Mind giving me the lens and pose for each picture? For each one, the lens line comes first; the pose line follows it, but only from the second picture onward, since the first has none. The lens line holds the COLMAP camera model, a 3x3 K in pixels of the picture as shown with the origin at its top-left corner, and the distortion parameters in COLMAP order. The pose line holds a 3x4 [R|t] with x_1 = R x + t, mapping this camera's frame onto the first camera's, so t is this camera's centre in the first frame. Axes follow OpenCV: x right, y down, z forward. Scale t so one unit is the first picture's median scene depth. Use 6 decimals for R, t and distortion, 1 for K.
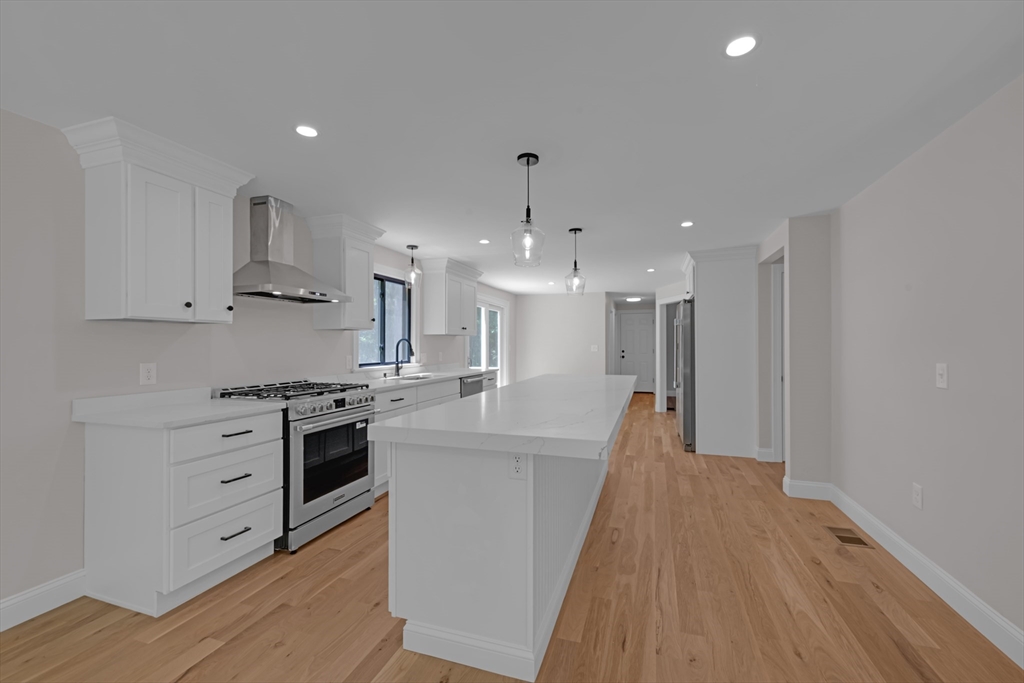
lens RADIAL K [[413.7, 0, 519.6], [0, 413.7, 342.7], [0, 0, 1]] dist [0.001541, 0.000082]
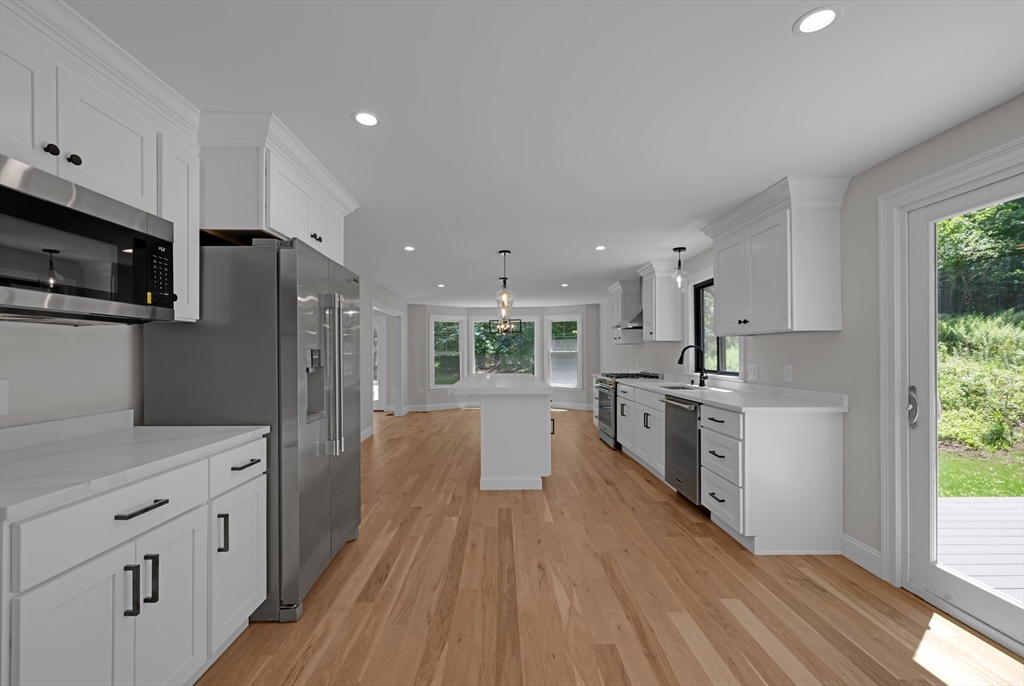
lens RADIAL K [[413.7, 0, 510.4], [0, 413.7, 351.6], [0, 0, 1]] dist [0.001541, 0.000082]
pose [[-0.944289, 0.003383, -0.329101, 0.670570], [0.006303, 0.999950, -0.007806, 0.013828], [0.329058, -0.009446, -0.944262, 2.811164]]
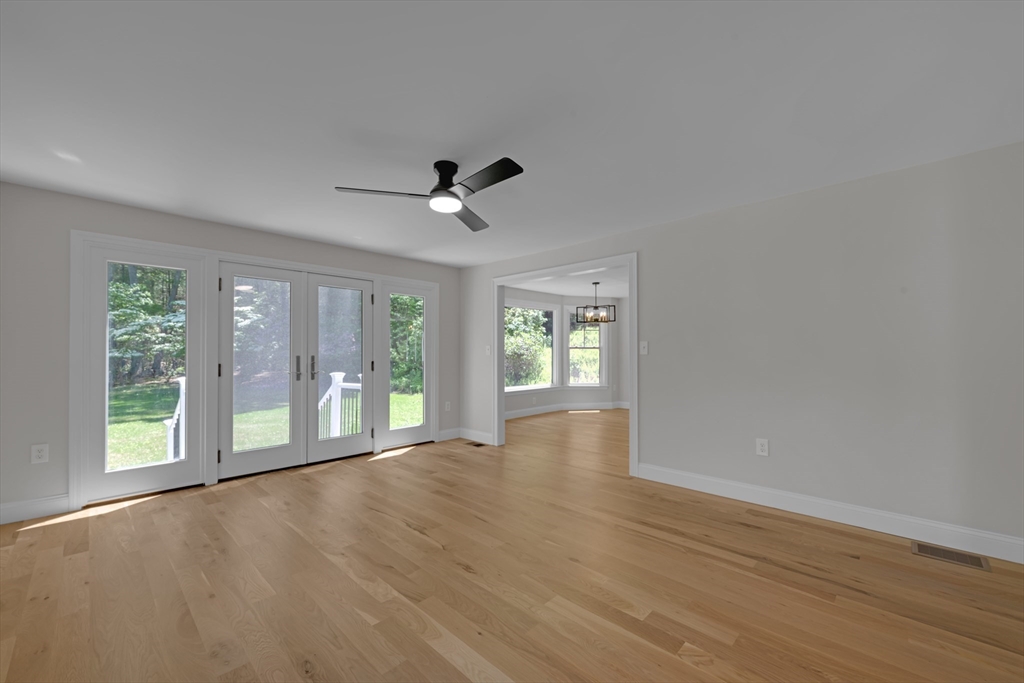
lens RADIAL K [[413.7, 0, 511.3], [0, 413.7, 340.0], [0, 0, 1]] dist [0.001541, 0.000082]
pose [[-0.435399, -0.028045, -0.899801, 2.137395], [0.006261, 0.999396, -0.034179, 0.042343], [0.900216, -0.020515, -0.434961, 0.600034]]
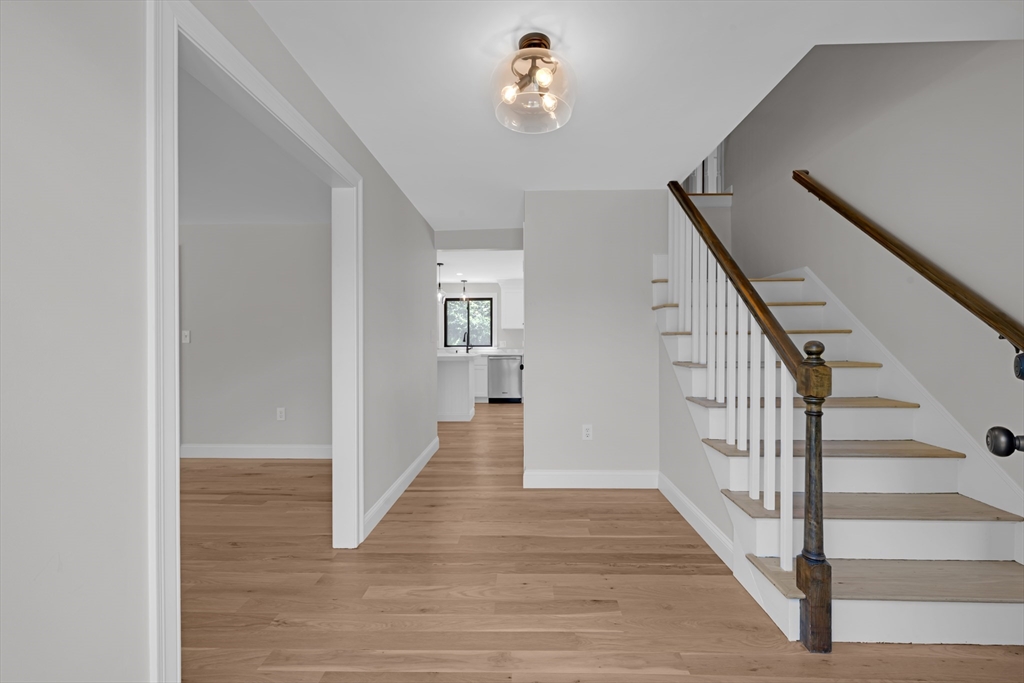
lens RADIAL K [[413.7, 0, 514.7], [0, 413.7, 343.1], [0, 0, 1]] dist [0.001541, 0.000082]
pose [[0.289096, 0.001415, -0.957299, 2.458013], [0.009354, 0.999947, 0.004303, 0.049703], [0.957254, -0.010199, 0.289068, 1.088401]]
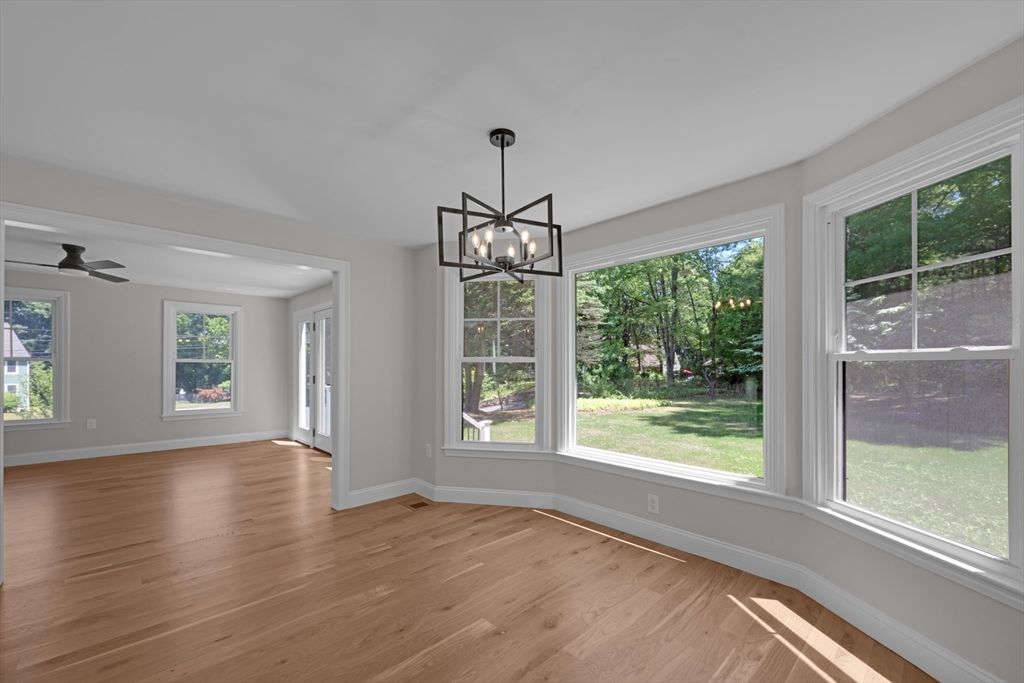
lens RADIAL K [[416.3, 0, 504.8], [0, 416.3, 364.1], [0, 0, 1]] dist [0.010909, -0.000059]
pose [[-0.877355, 0.000350, 0.479842, -0.623774], [-0.004369, 0.999952, -0.008719, 0.019350], [-0.479822, -0.009747, -0.877312, 0.618152]]
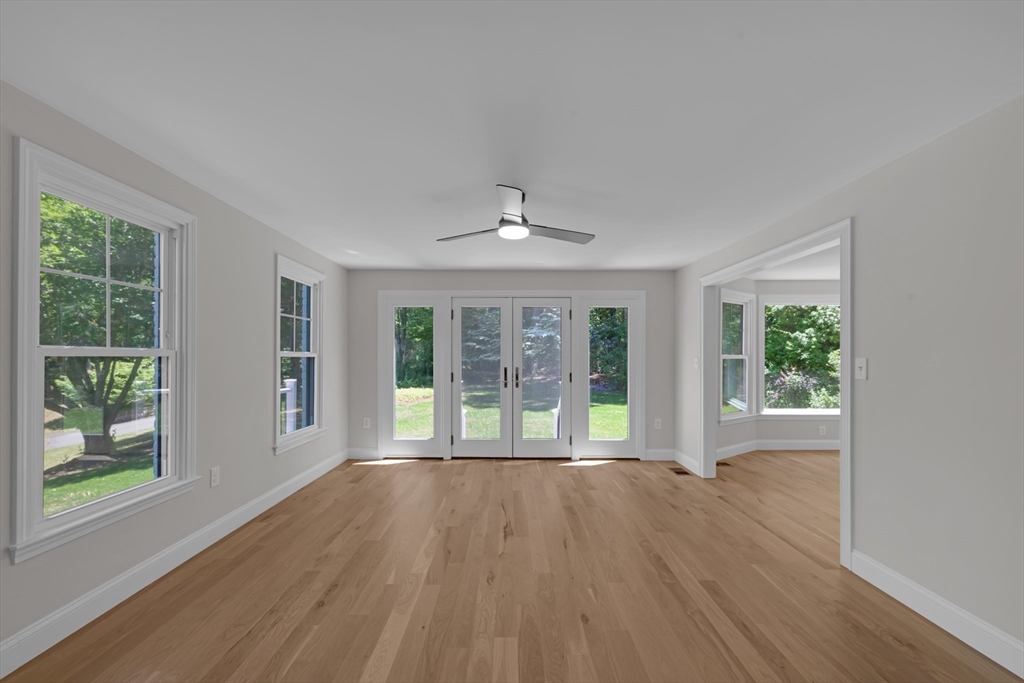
lens RADIAL K [[413.7, 0, 499.4], [0, 413.7, 354.8], [0, 0, 1]] dist [0.001541, 0.000082]
pose [[-0.953326, -0.001913, -0.301935, 1.690531], [0.000669, 0.999964, -0.008449, 0.000602], [0.301941, -0.008257, -0.953291, 0.987860]]
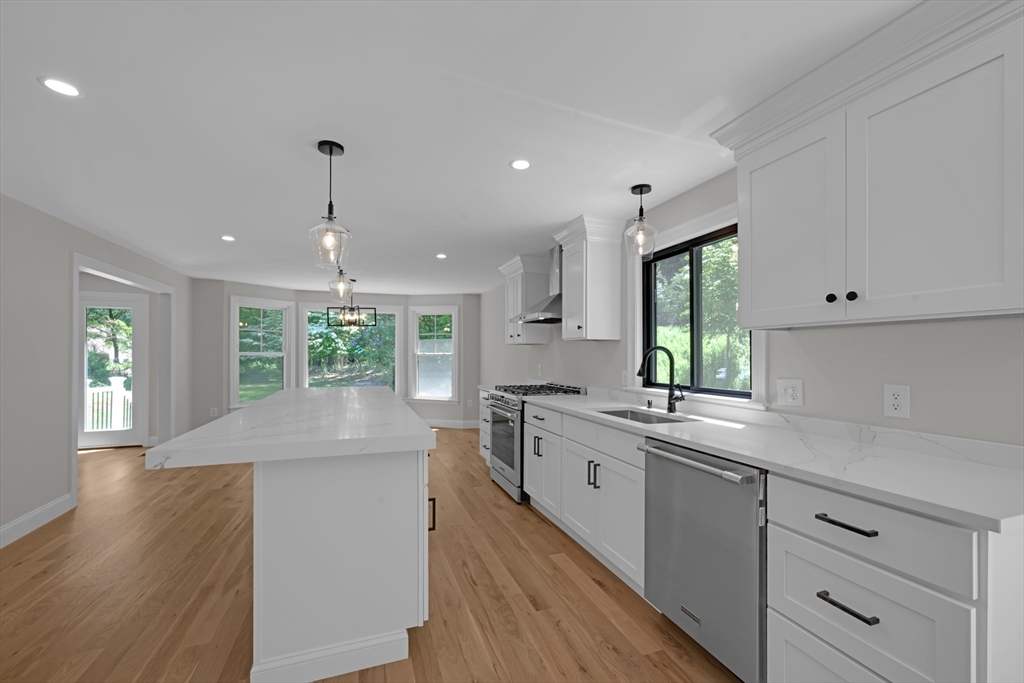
lens RADIAL K [[413.7, 0, 512.3], [0, 413.7, 355.1], [0, 0, 1]] dist [0.001541, 0.000082]
pose [[-0.784831, -0.002006, -0.619706, 0.386191], [-0.000595, 0.999997, -0.002484, 0.005875], [0.619709, -0.001581, -0.784830, 2.133543]]
